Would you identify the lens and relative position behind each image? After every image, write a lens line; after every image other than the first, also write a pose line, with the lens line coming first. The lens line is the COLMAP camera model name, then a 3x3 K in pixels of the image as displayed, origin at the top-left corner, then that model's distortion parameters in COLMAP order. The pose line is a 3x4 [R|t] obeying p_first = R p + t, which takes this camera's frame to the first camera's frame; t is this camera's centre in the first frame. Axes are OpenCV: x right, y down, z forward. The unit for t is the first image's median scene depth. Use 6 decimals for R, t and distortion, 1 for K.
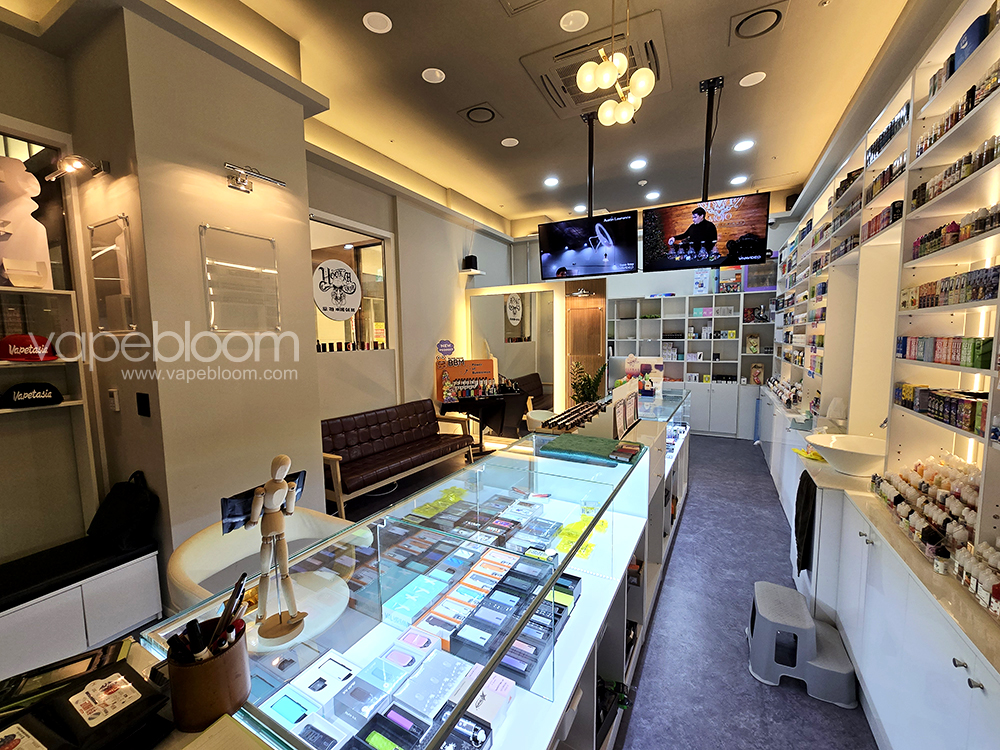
lens RADIAL K [[409.2, 0, 496.7], [0, 409.2, 376.4], [0, 0, 1]] dist [0.004174, -0.000890]
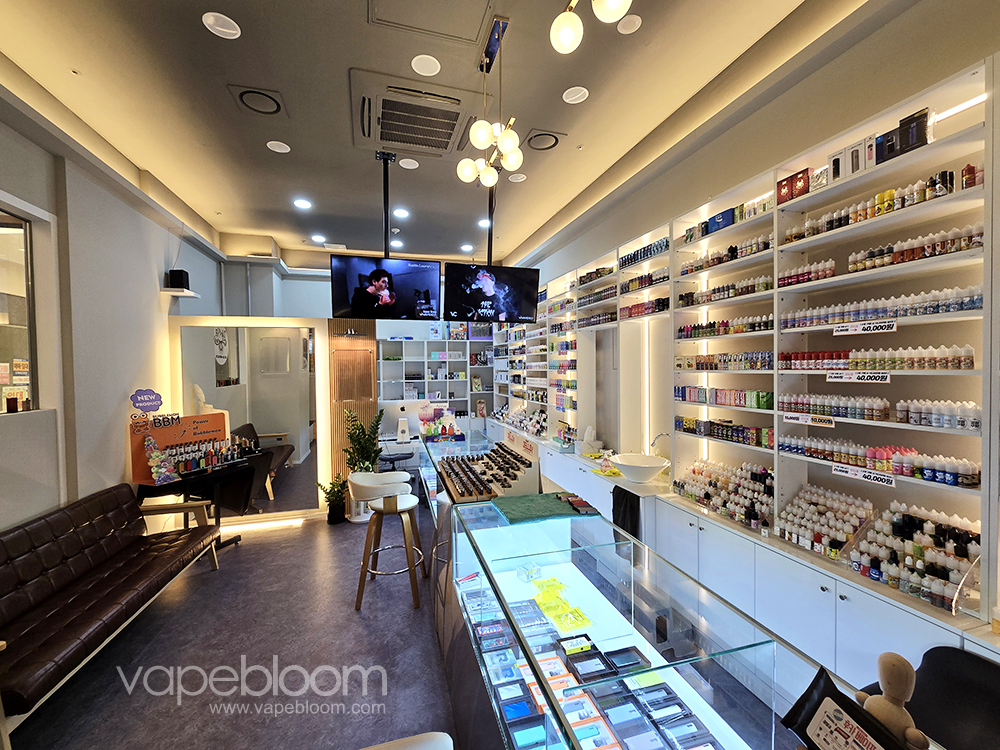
lens RADIAL K [[409.2, 0, 496.8], [0, 409.2, 376.1], [0, 0, 1]] dist [0.004174, -0.000890]
pose [[0.709643, -0.010526, 0.704483, -0.191681], [0.070840, 0.995887, -0.056480, -0.032462], [-0.700992, 0.089986, 0.707470, 0.128953]]
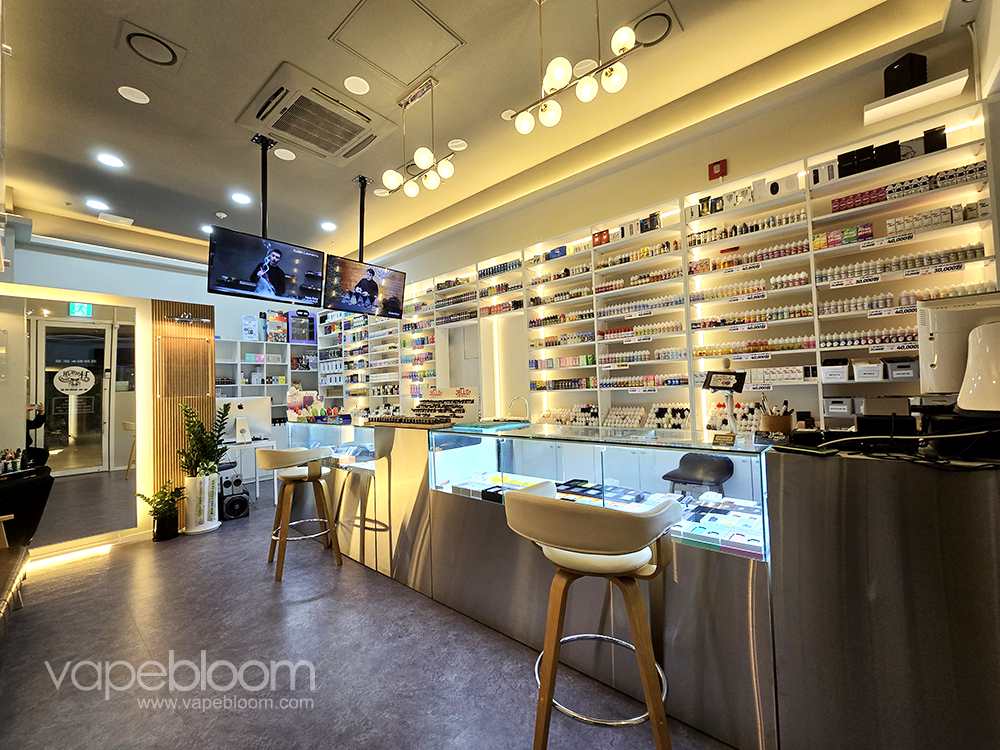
lens RADIAL K [[409.2, 0, 496.9], [0, 409.2, 376.4], [0, 0, 1]] dist [0.004174, -0.000890]
pose [[0.218833, 0.037511, 0.975041, -0.410874], [0.128162, 0.989499, -0.066831, 0.038605], [-0.967309, 0.139588, 0.211728, 0.240497]]
